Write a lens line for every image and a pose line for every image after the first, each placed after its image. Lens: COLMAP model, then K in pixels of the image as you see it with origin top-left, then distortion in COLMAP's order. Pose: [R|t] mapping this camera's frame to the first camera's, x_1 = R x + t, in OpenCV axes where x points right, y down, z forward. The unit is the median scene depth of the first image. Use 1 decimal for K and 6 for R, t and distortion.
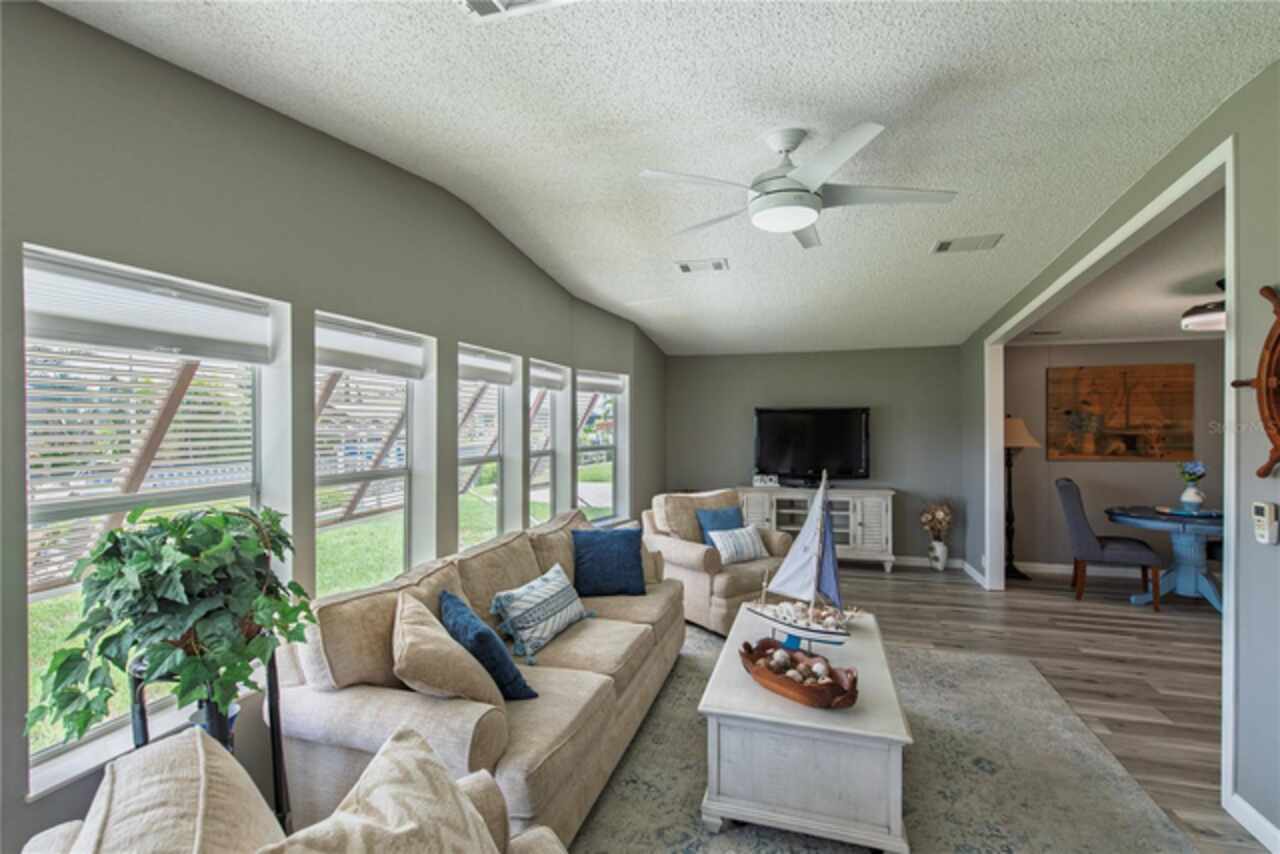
lens RADIAL K [[551.0, 0, 640.0], [0, 551.0, 427.0], [0, 0, 1]] dist [-0.001180, -0.000385]
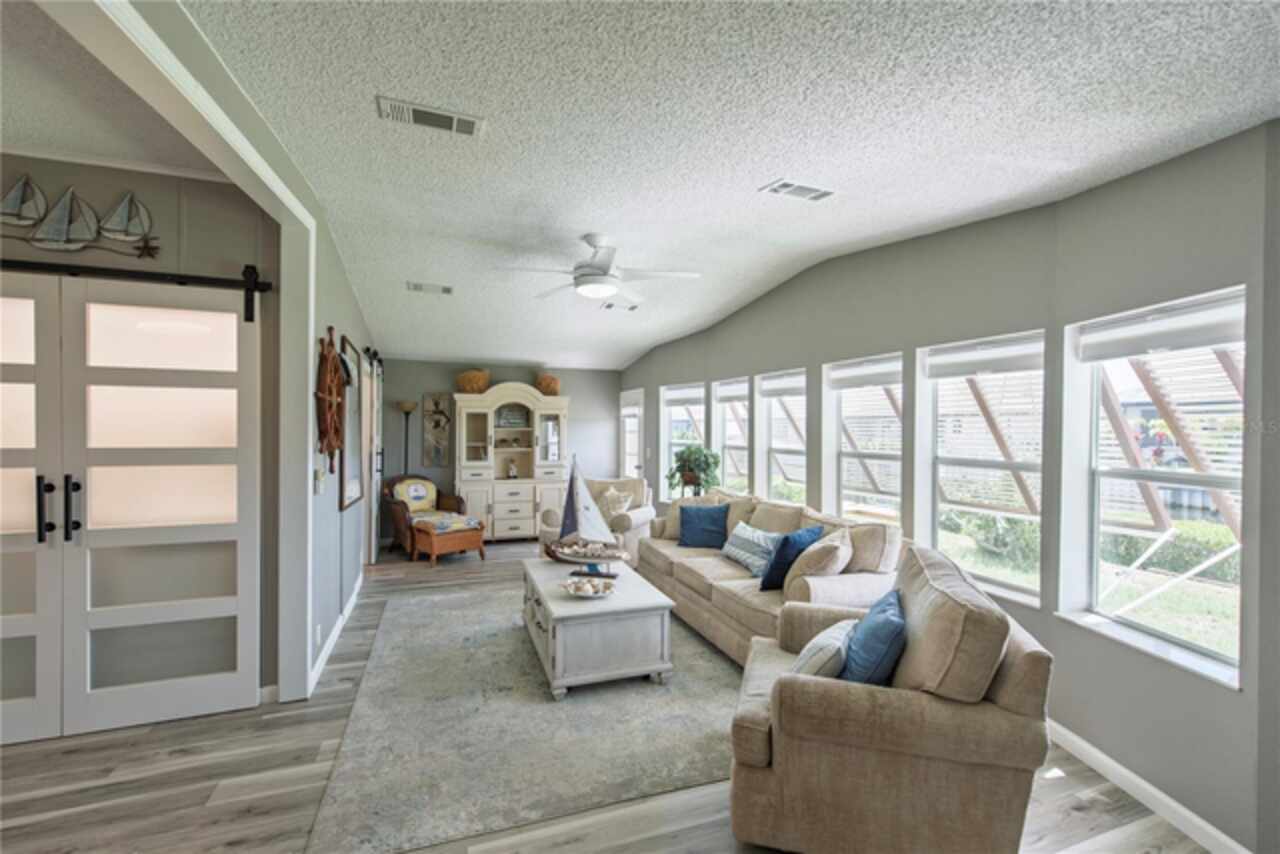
lens RADIAL K [[570.2, 0, 640.0], [0, 570.2, 427.0], [0, 0, 1]] dist [0.000665, 0.000086]
pose [[-0.772141, -0.004039, -0.635439, 0.989874], [-0.012308, 0.999887, 0.008600, -0.010796], [0.635332, 0.014462, -0.772103, 1.947898]]
